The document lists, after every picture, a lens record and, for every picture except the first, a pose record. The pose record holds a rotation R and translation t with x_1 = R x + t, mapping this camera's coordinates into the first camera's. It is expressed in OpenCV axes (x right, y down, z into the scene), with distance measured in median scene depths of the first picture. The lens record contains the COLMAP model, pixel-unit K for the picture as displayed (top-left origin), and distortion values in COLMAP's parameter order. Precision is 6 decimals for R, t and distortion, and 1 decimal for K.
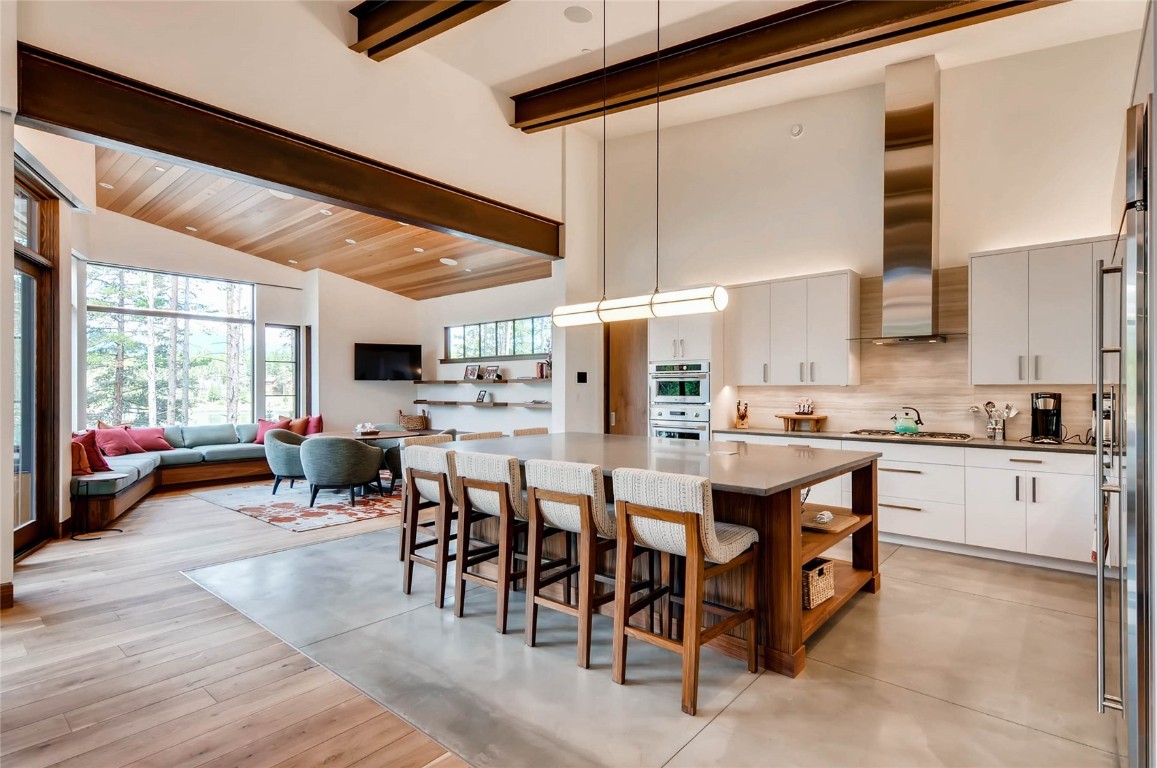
lens RADIAL K [[564.5, 0, 589.9], [0, 564.5, 384.3], [0, 0, 1]] dist [0.000152, -0.001458]
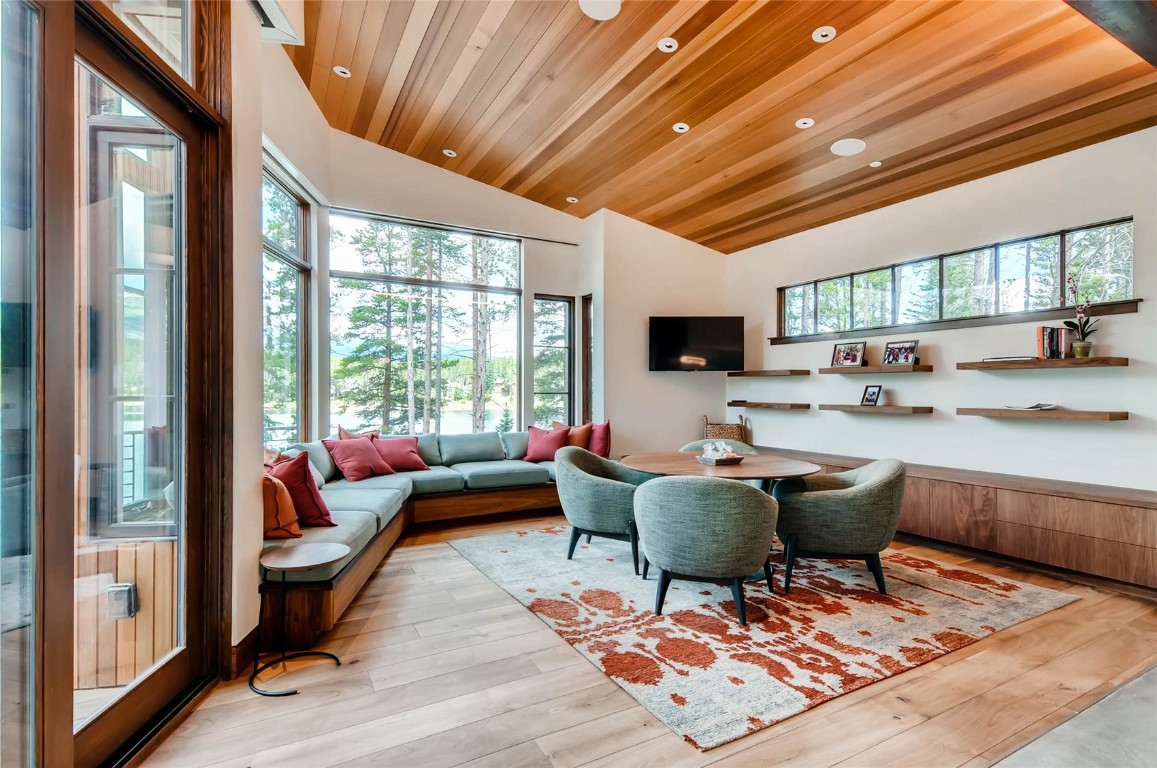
lens RADIAL K [[562.6, 0, 575.6], [0, 562.6, 385.2], [0, 0, 1]] dist [0.025613, 0.000004]
pose [[0.928338, -0.001491, -0.371735, -0.265367], [0.001267, 0.999999, -0.000846, 0.011131], [0.371736, 0.000315, 0.928339, 0.360095]]
